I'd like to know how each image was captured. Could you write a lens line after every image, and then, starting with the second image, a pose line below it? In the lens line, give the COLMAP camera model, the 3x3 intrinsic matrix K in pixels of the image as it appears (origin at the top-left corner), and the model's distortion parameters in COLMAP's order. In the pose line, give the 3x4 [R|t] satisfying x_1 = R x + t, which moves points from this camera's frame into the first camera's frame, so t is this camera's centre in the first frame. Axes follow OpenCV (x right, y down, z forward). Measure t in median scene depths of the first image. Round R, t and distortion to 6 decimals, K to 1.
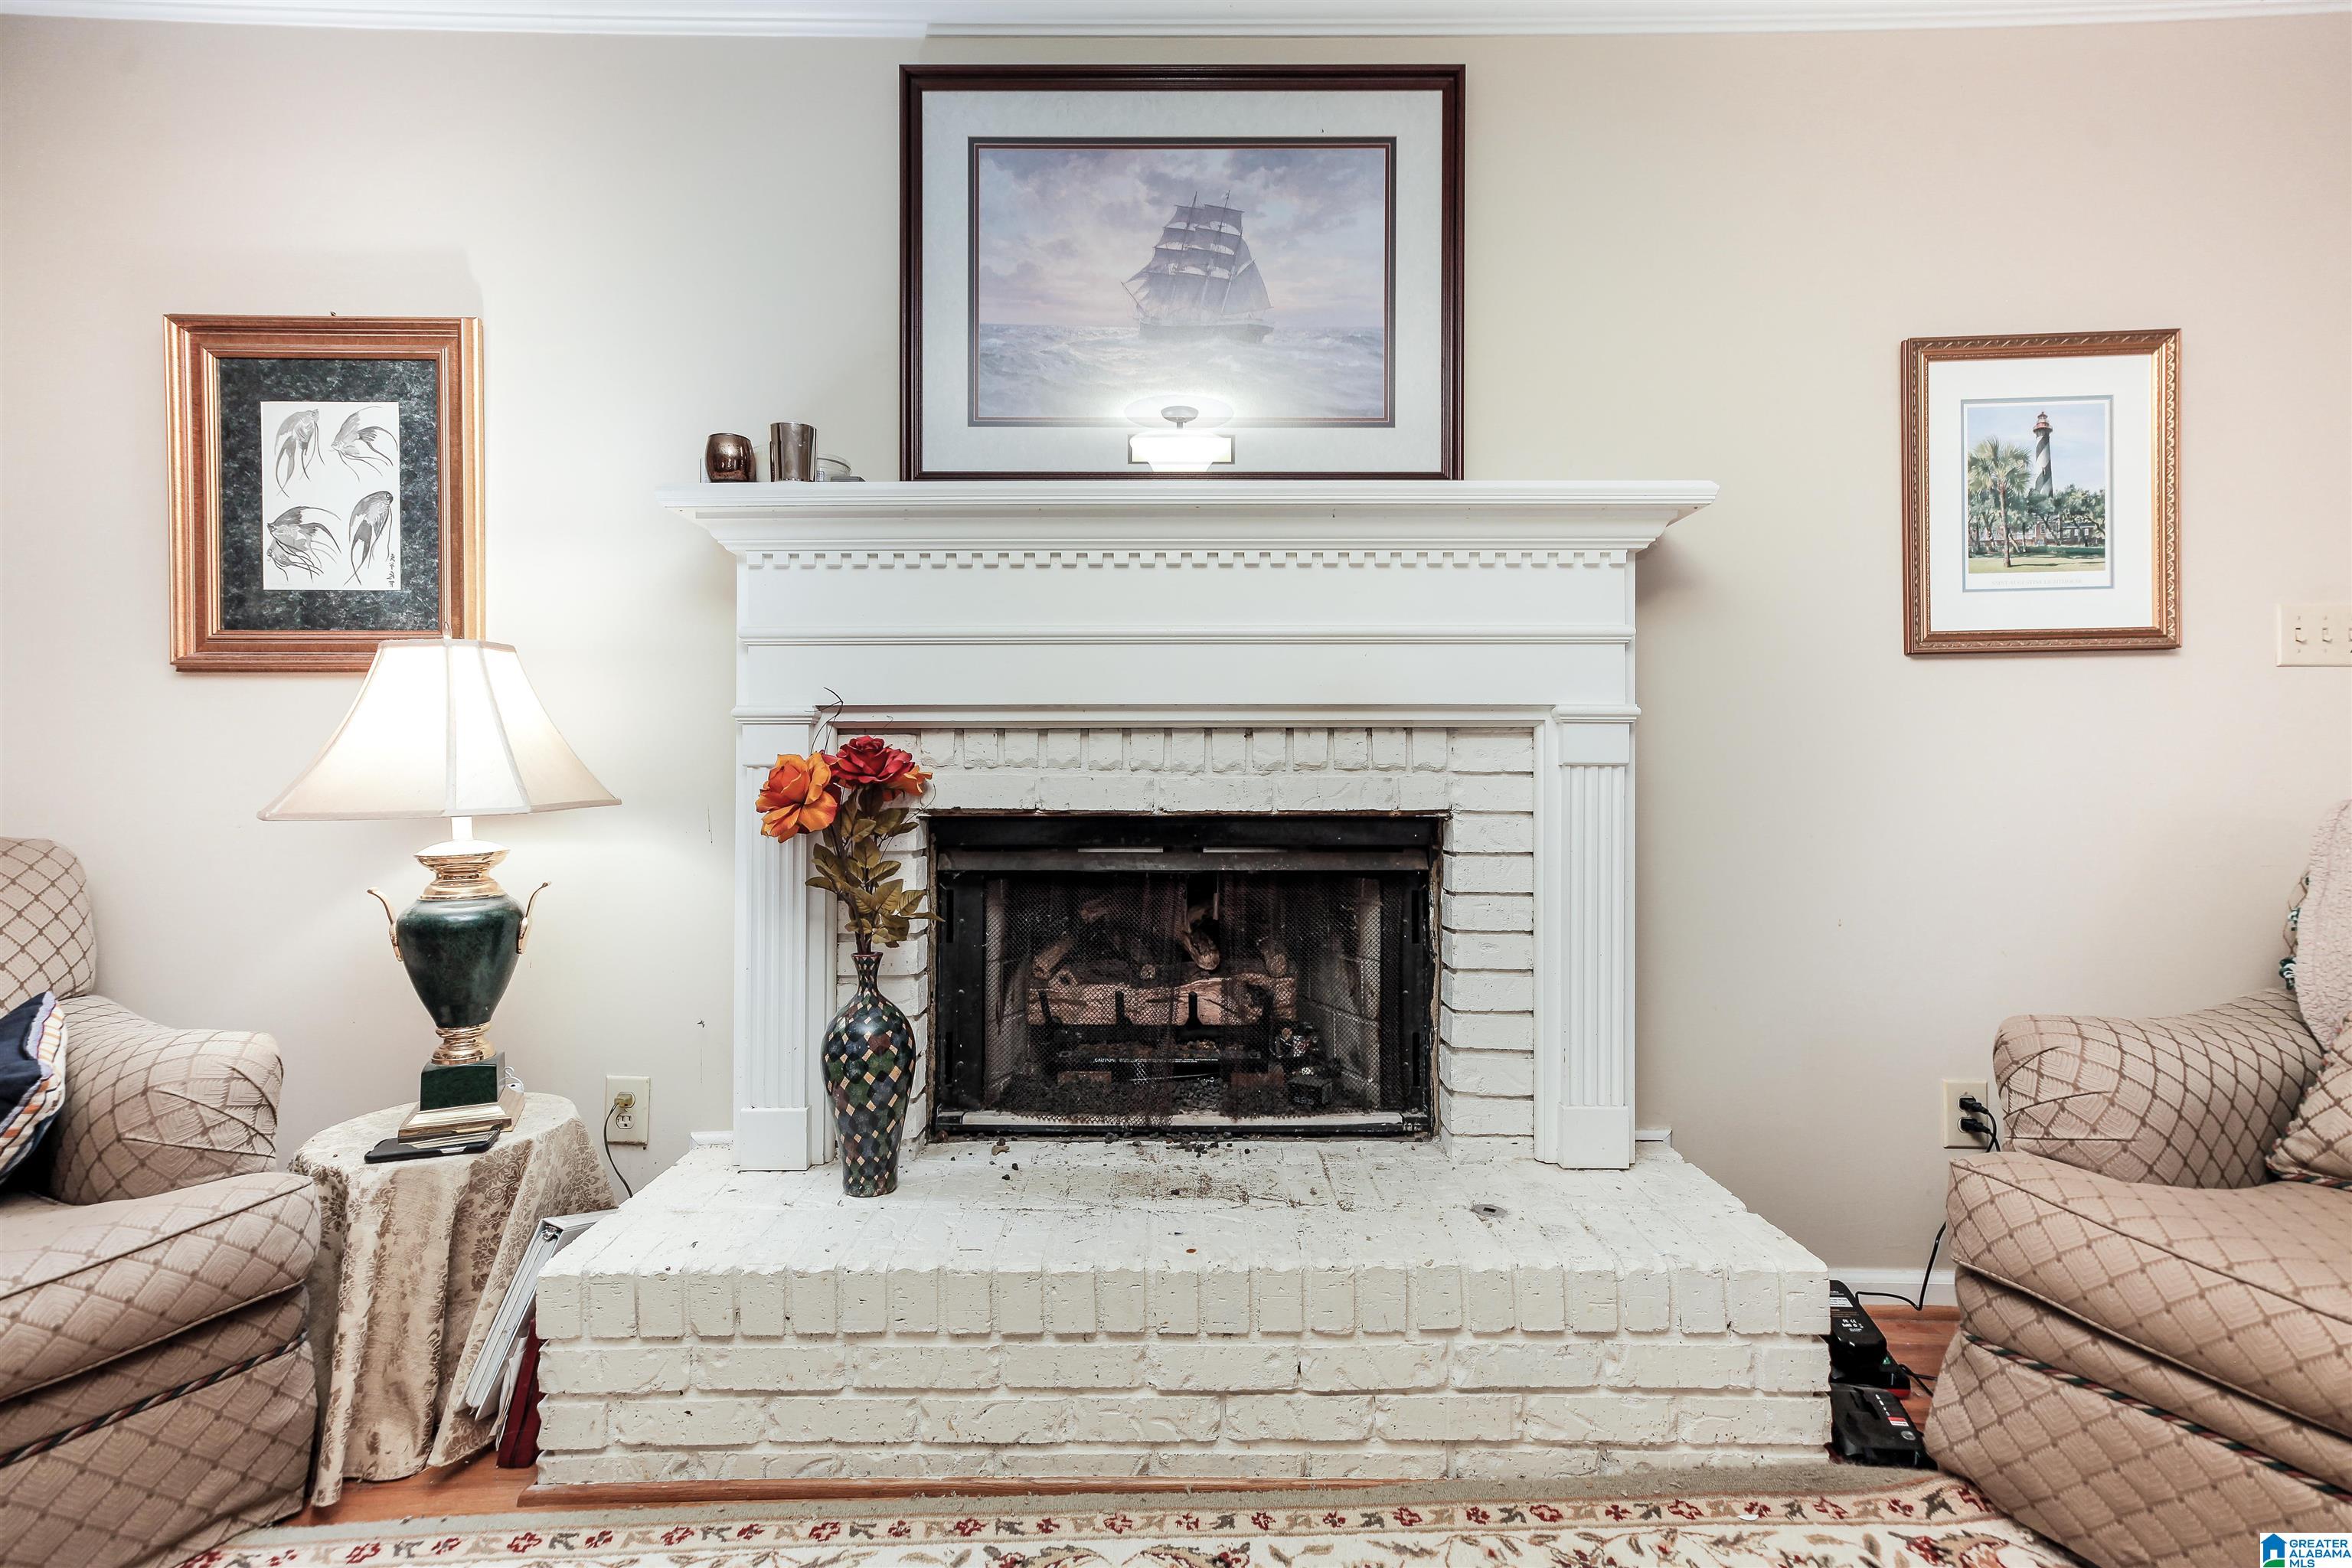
lens RADIAL K [[1126.1, 0, 1175.8], [0, 1126.1, 753.8], [0, 0, 1]] dist [-0.025106, 0.035234]
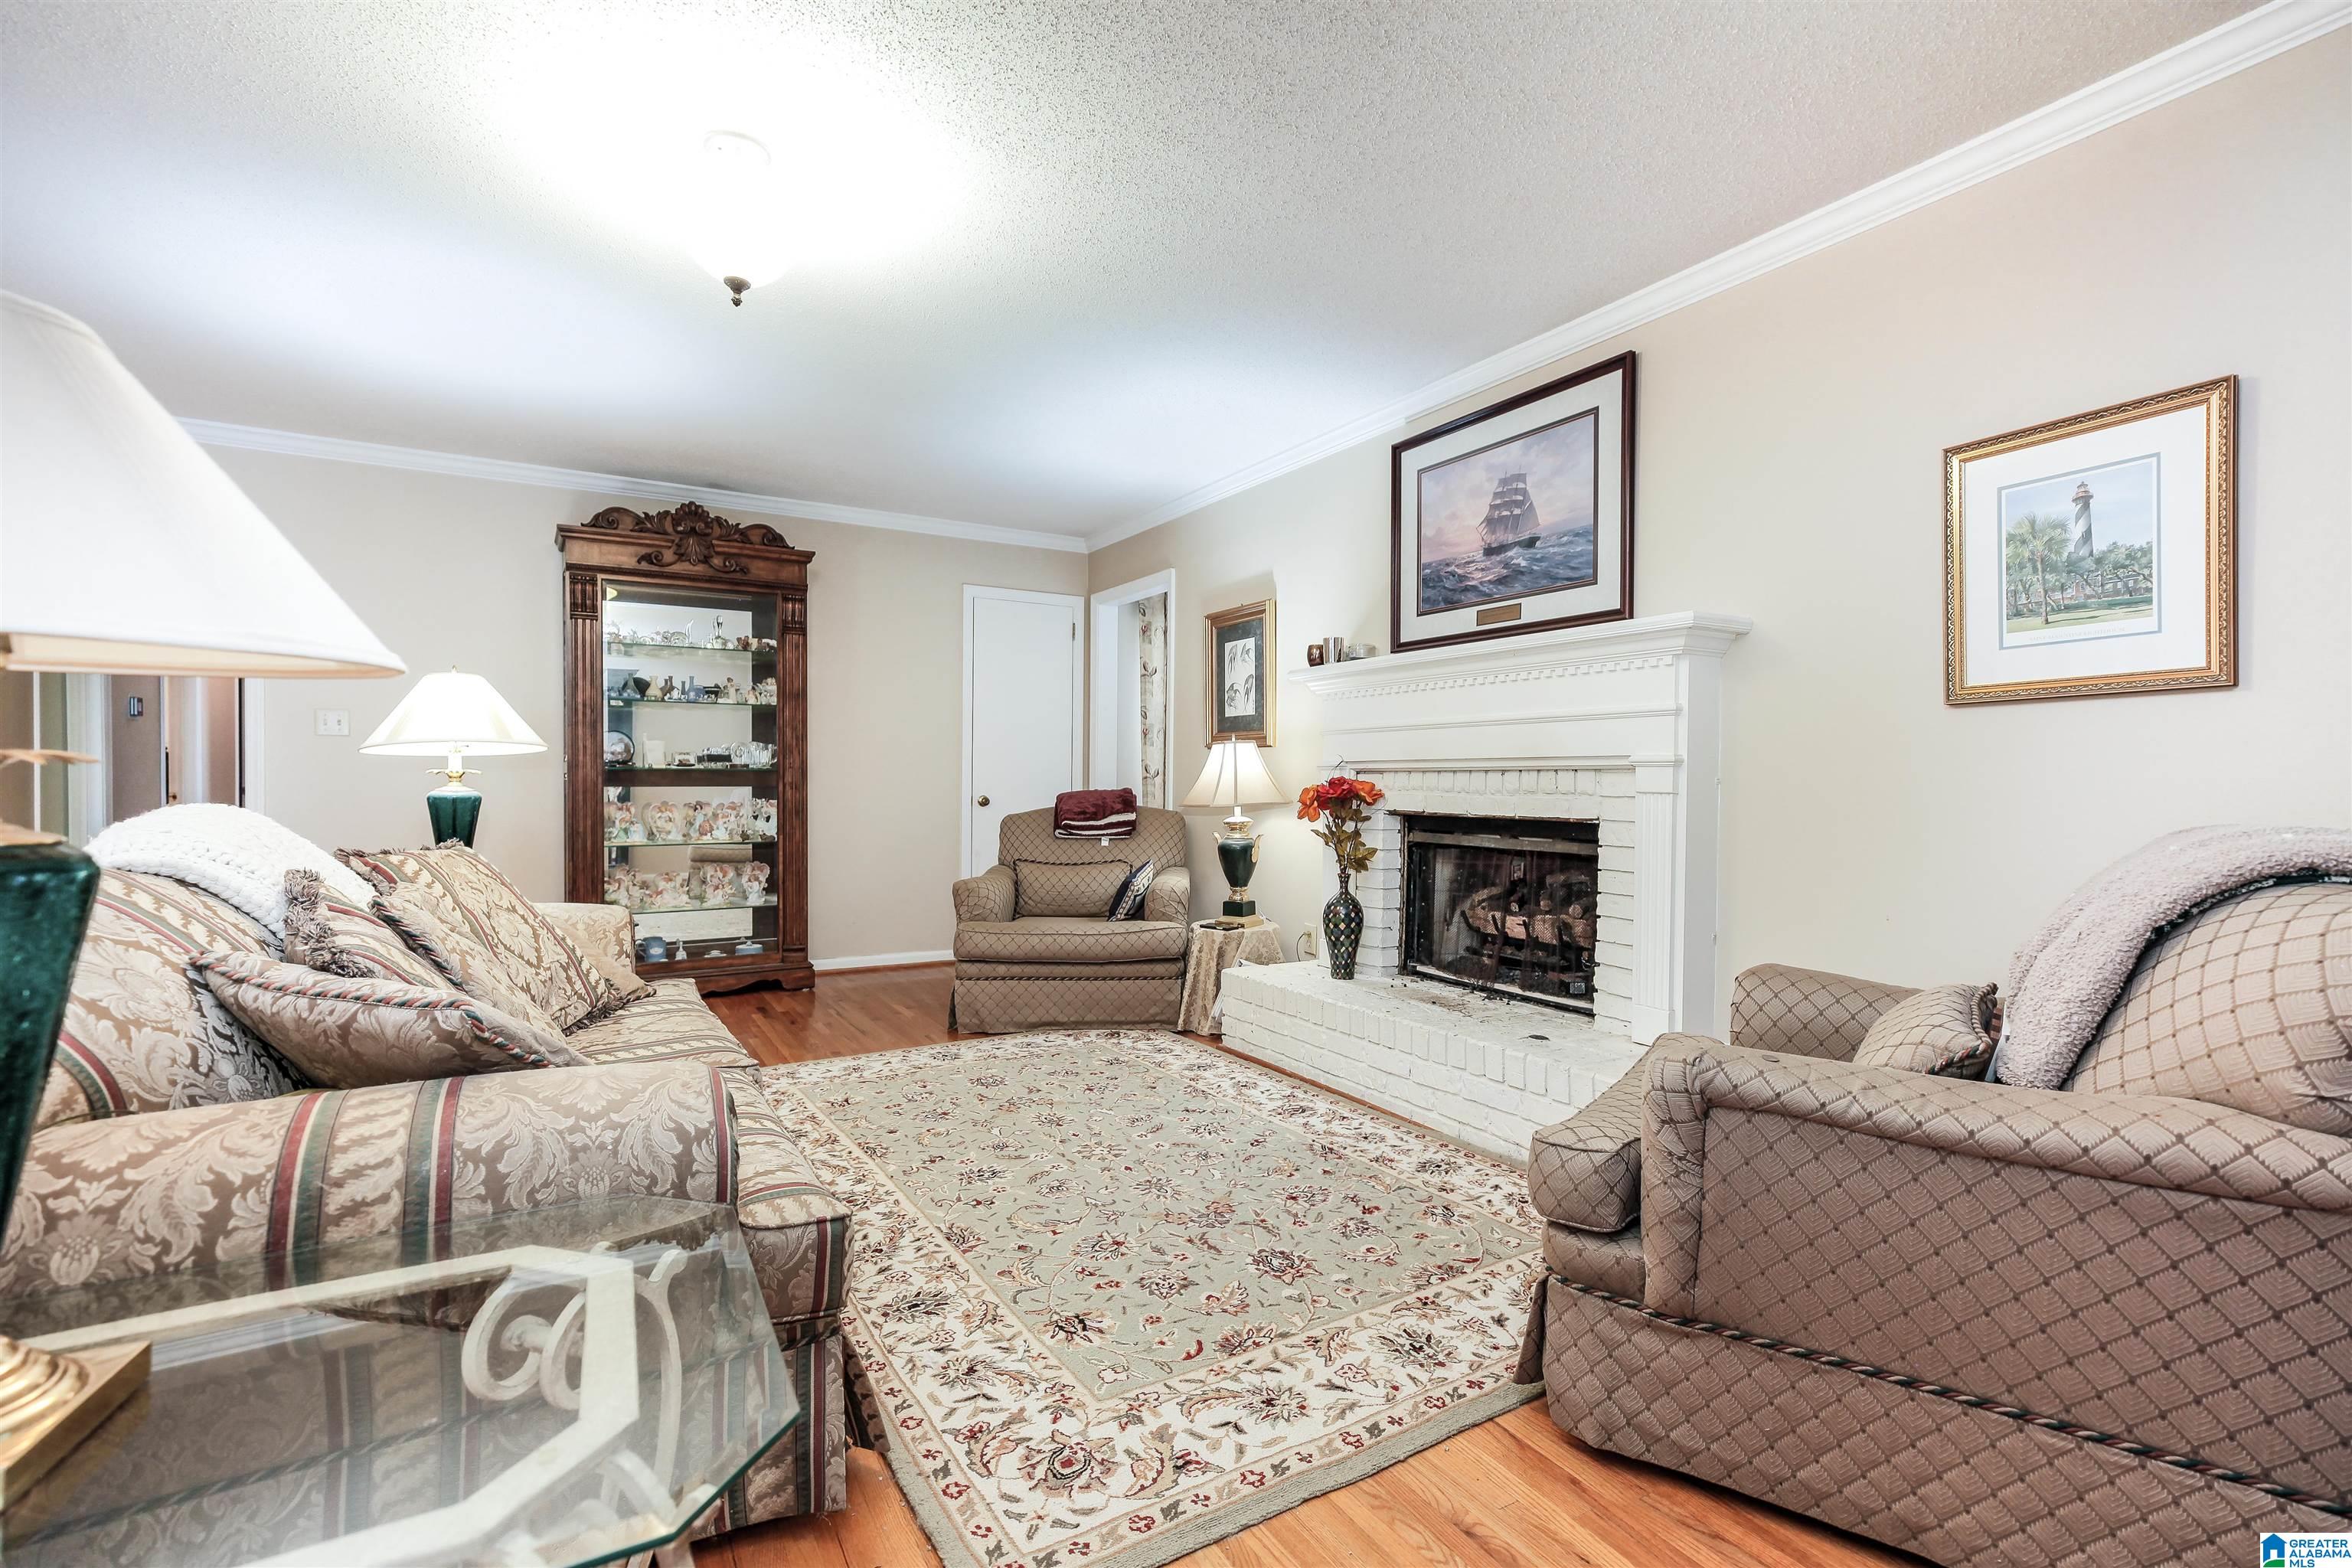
lens RADIAL K [[1085.5, 0, 1183.9], [0, 1085.5, 786.5], [0, 0, 1]] dist [0.000206, 0.001200]
pose [[0.503029, 0.008069, -0.864232, 1.259043], [0.000036, 0.999956, 0.009357, -0.011366], [0.864270, -0.004738, 0.503006, -0.316118]]
